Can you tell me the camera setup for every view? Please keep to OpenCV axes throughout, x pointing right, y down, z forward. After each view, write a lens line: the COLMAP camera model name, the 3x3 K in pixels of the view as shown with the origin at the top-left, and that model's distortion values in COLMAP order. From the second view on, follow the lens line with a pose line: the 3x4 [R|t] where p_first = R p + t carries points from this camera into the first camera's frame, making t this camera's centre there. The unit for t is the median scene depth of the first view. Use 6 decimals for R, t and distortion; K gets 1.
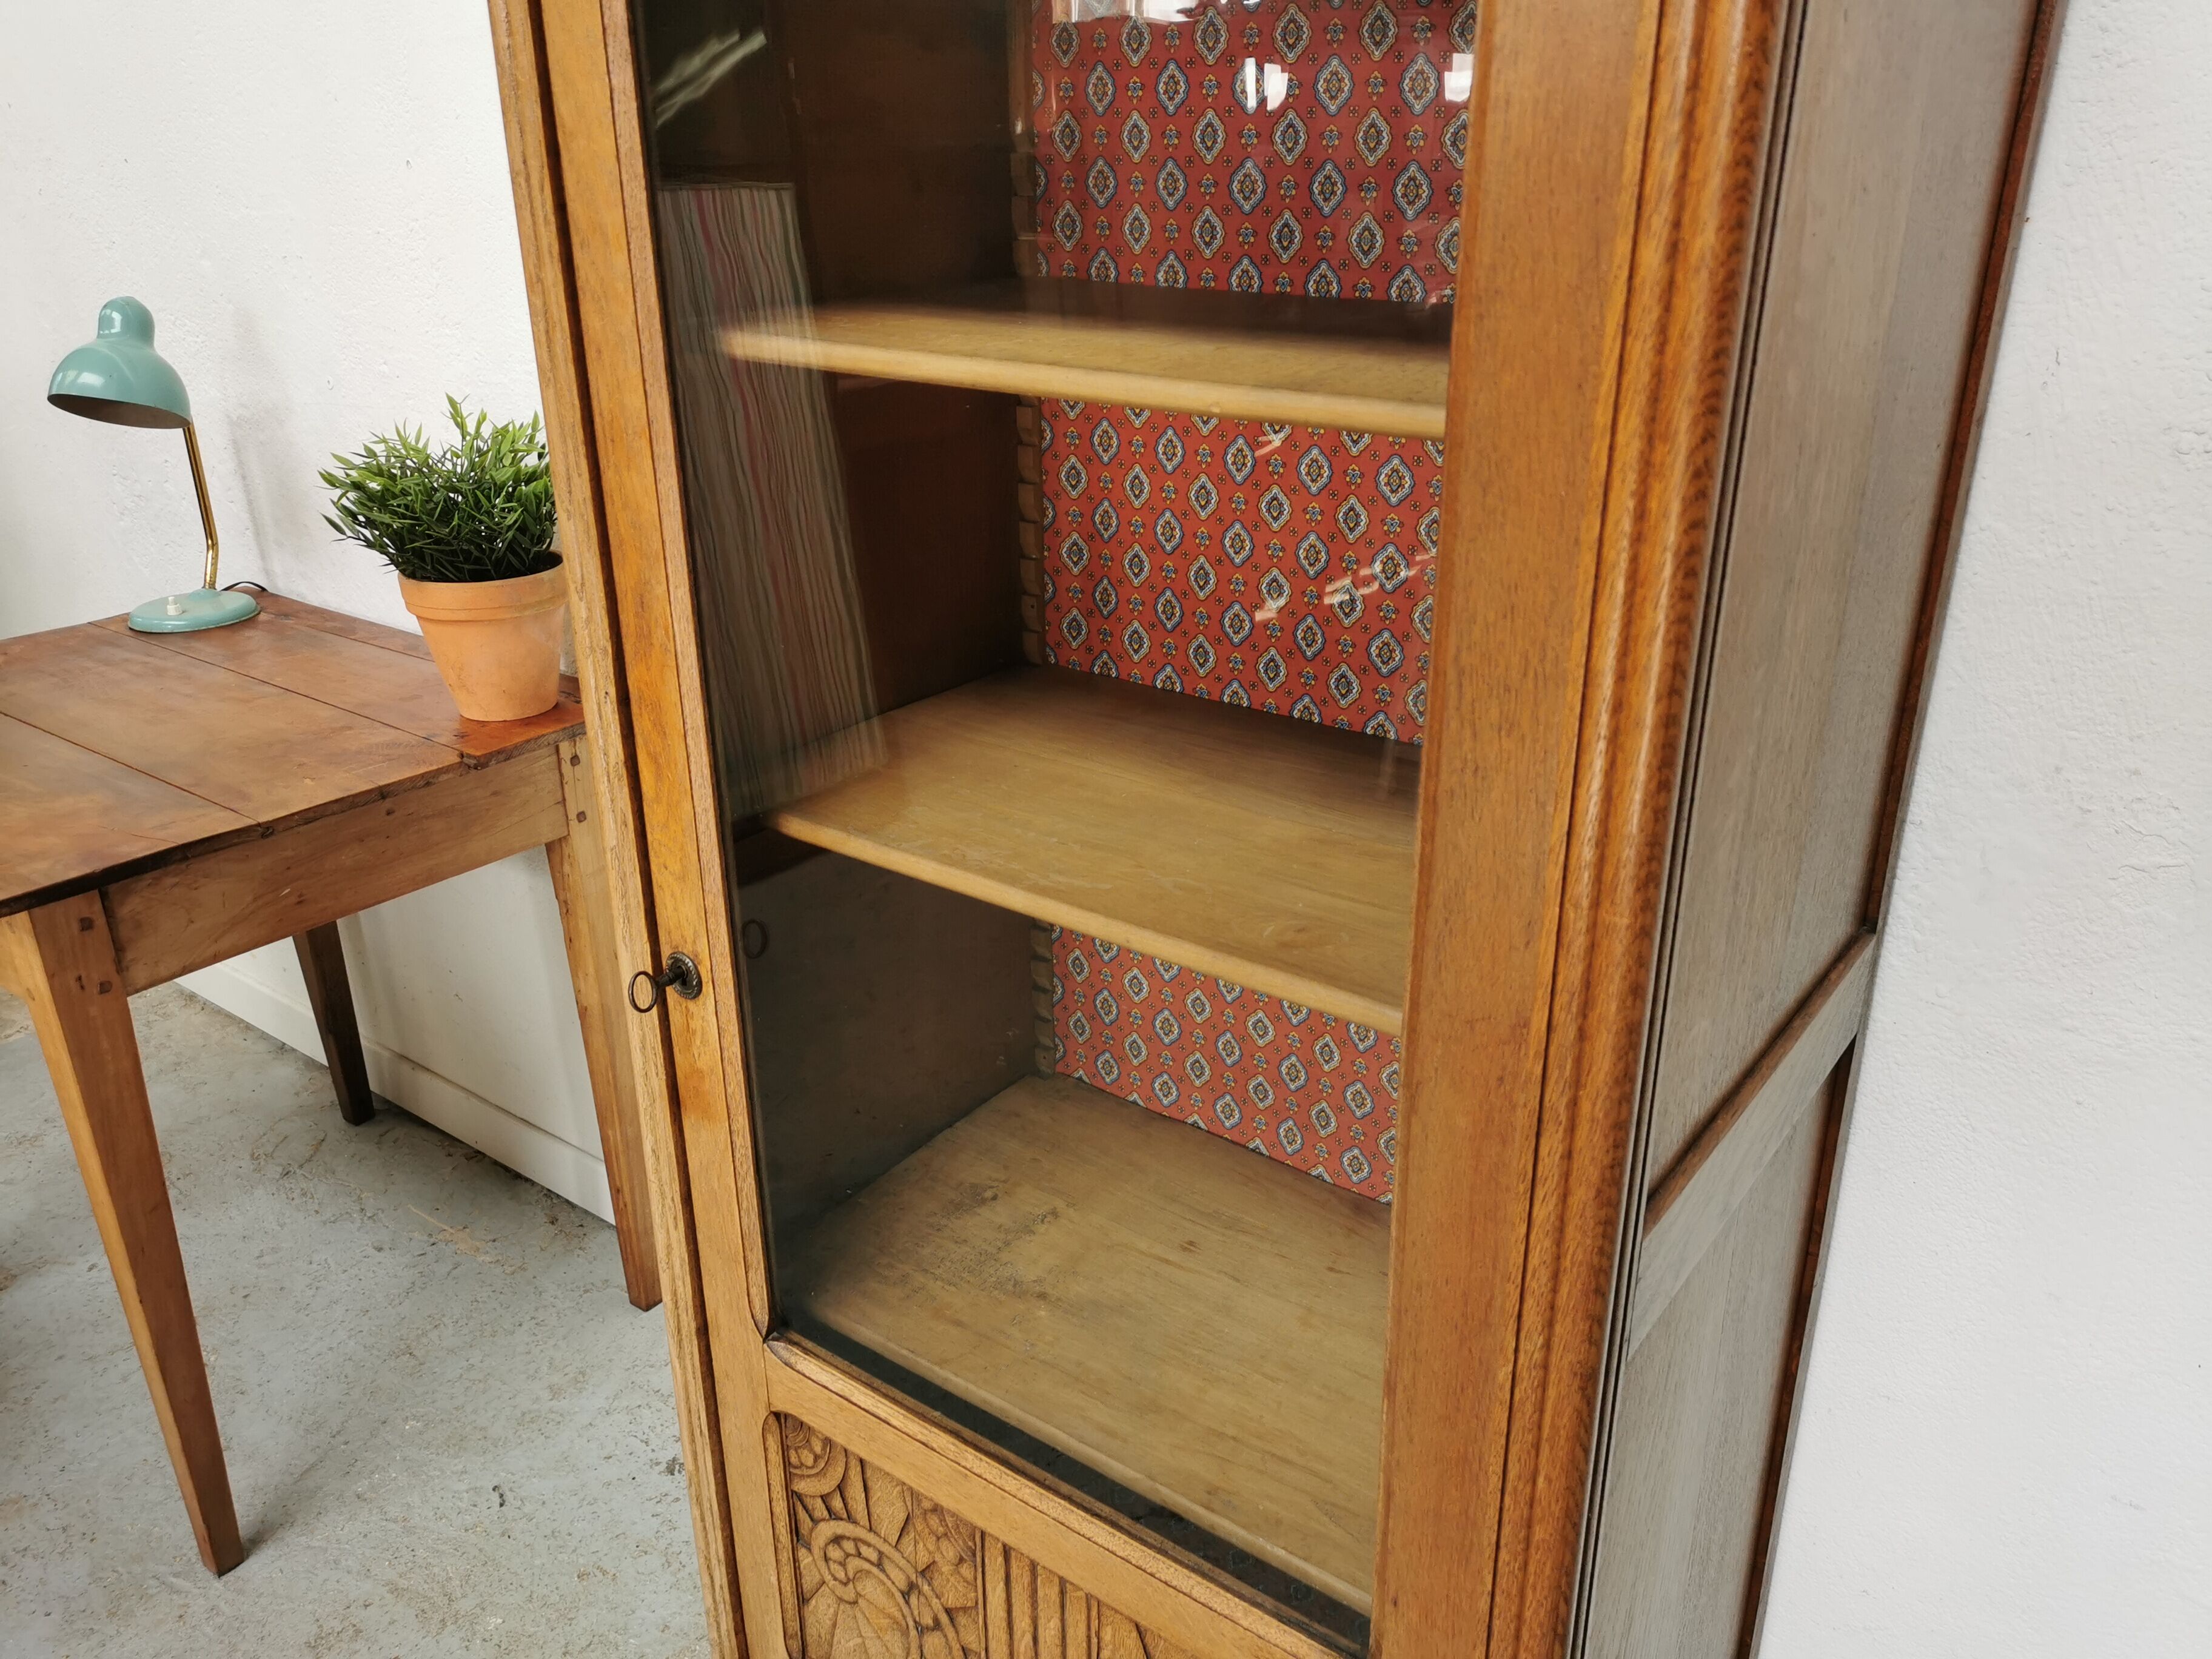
lens RADIAL K [[1701.3, 0, 1101.6], [0, 1701.3, 836.2], [0, 0, 1]] dist [0.067451, -0.069506]
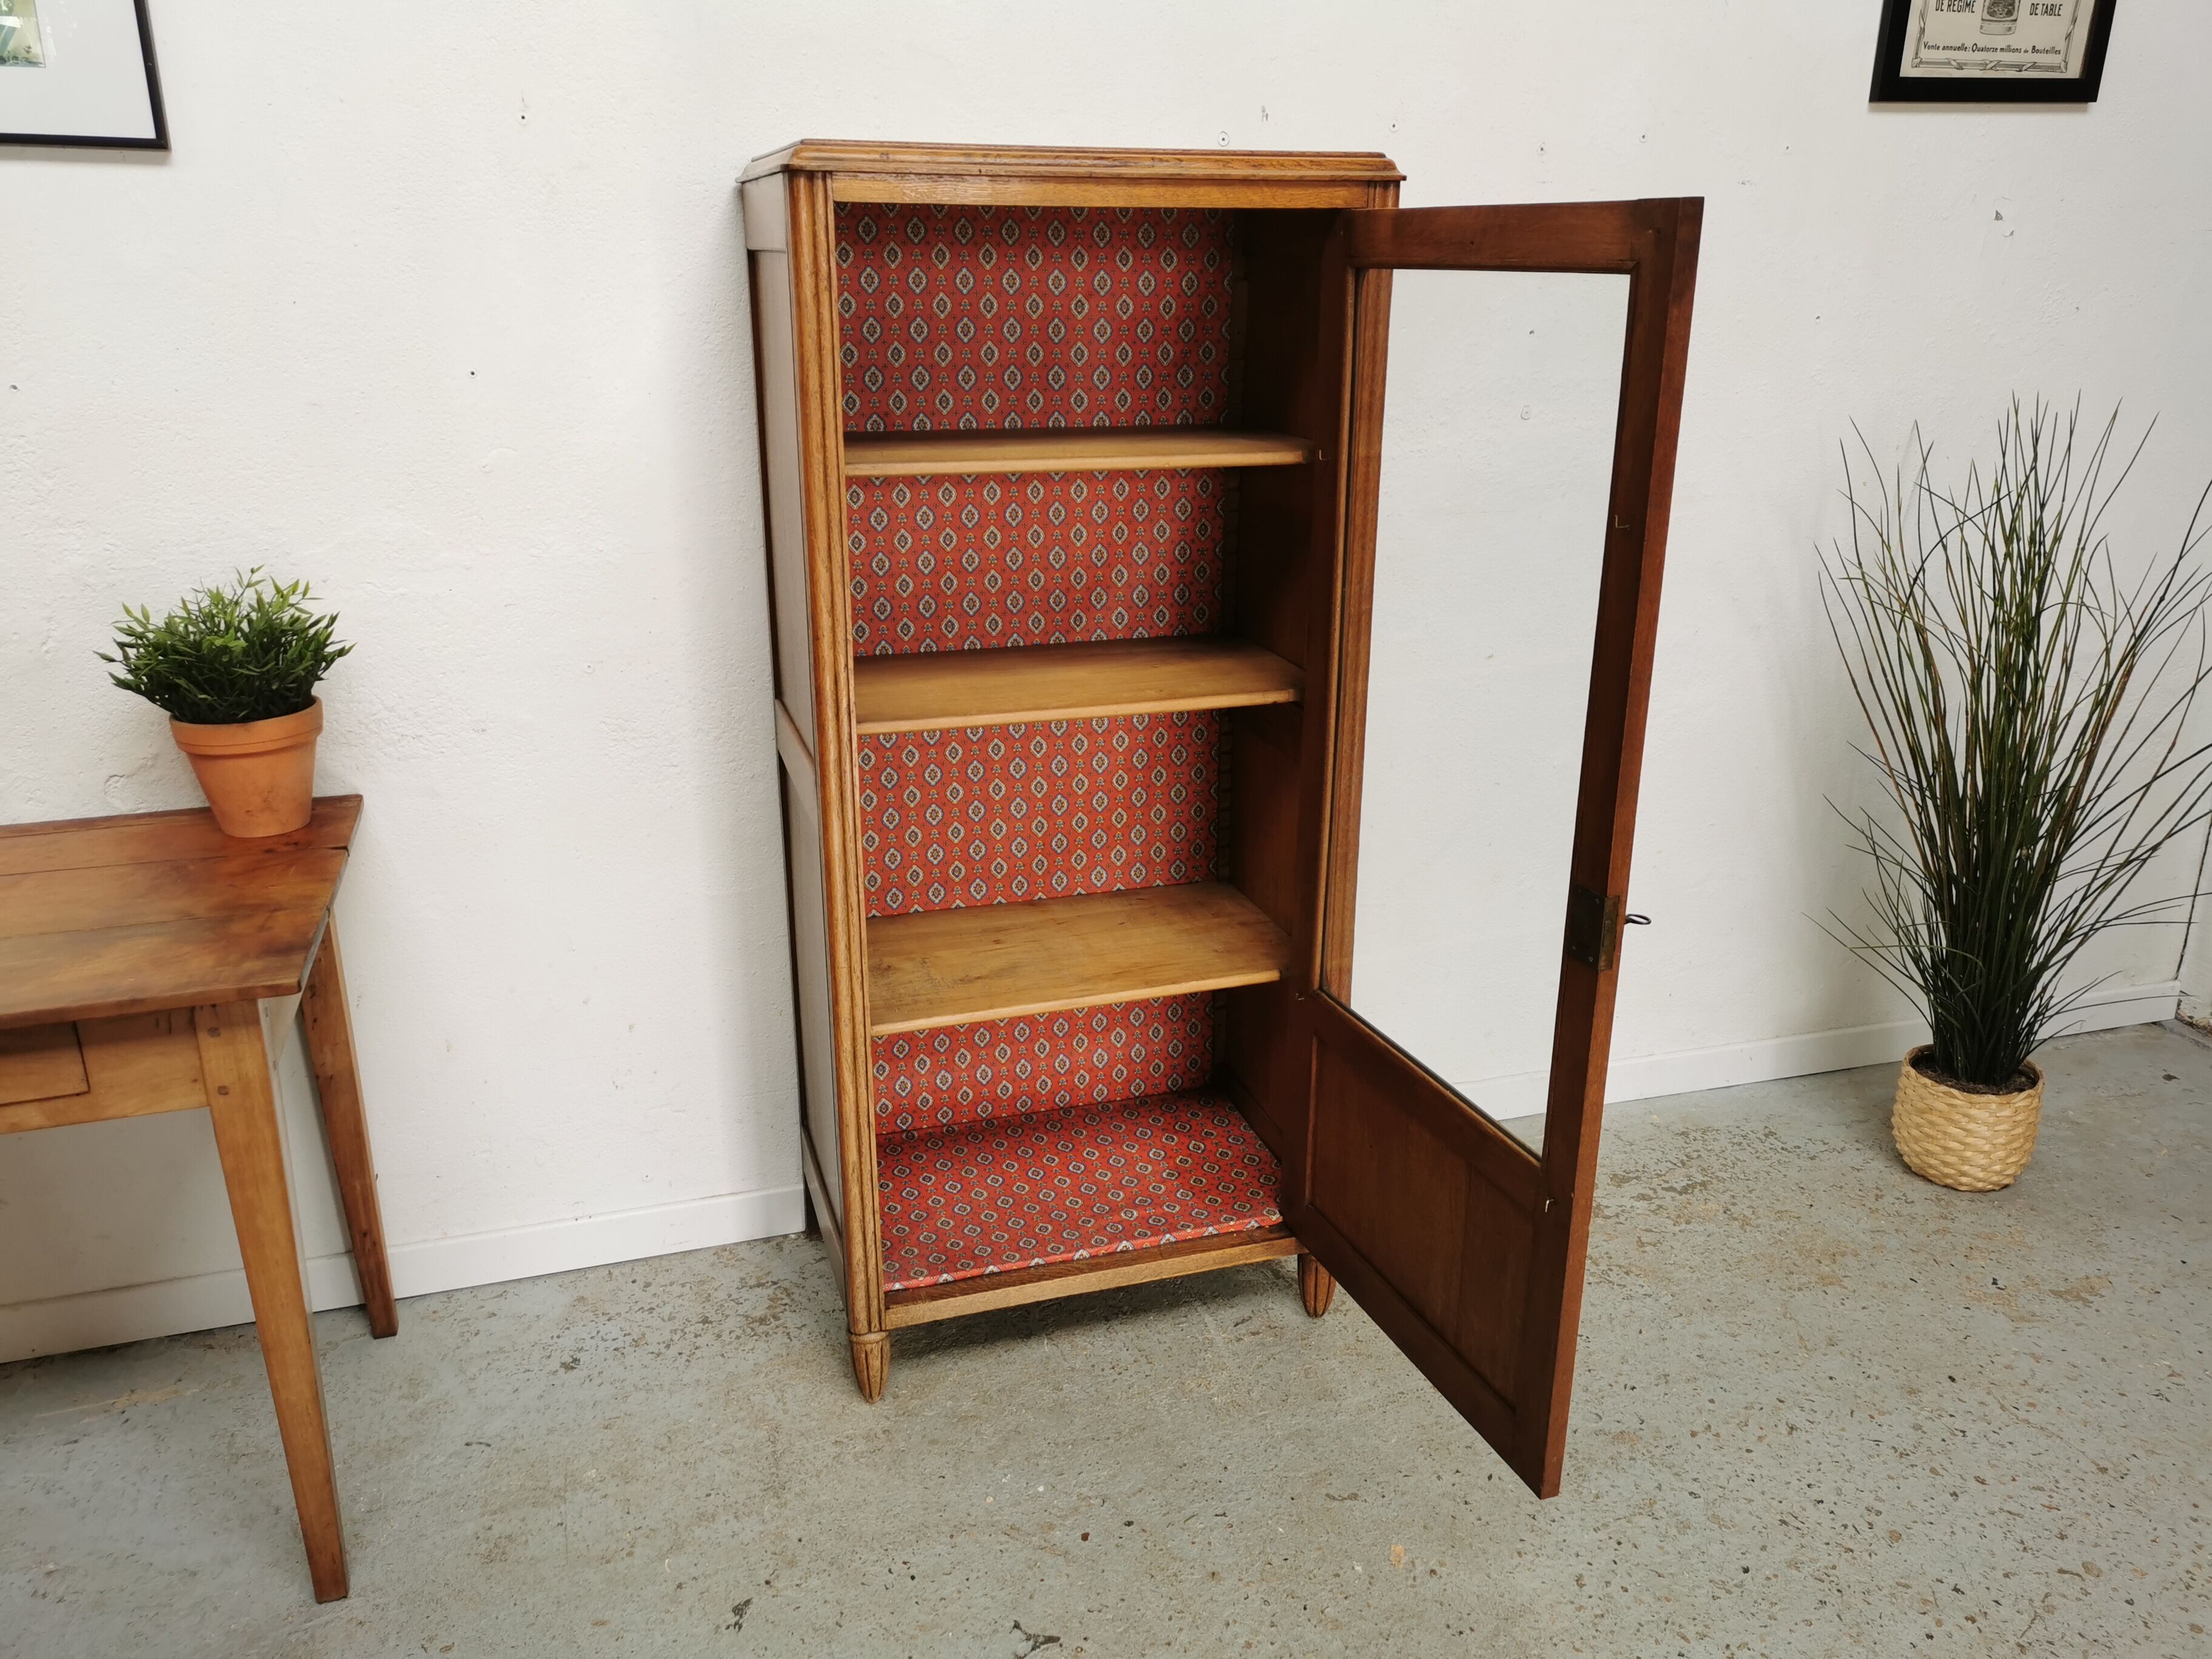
lens RADIAL K [[1699.7, 0, 1106.0], [0, 1699.7, 829.5], [0, 0, 1]] dist [0.078889, -0.085983]
pose [[0.577838, -0.253289, 0.775853, -1.004391], [0.313657, 0.946537, 0.075407, 0.020790], [-0.753473, 0.199779, 0.626392, -0.197668]]
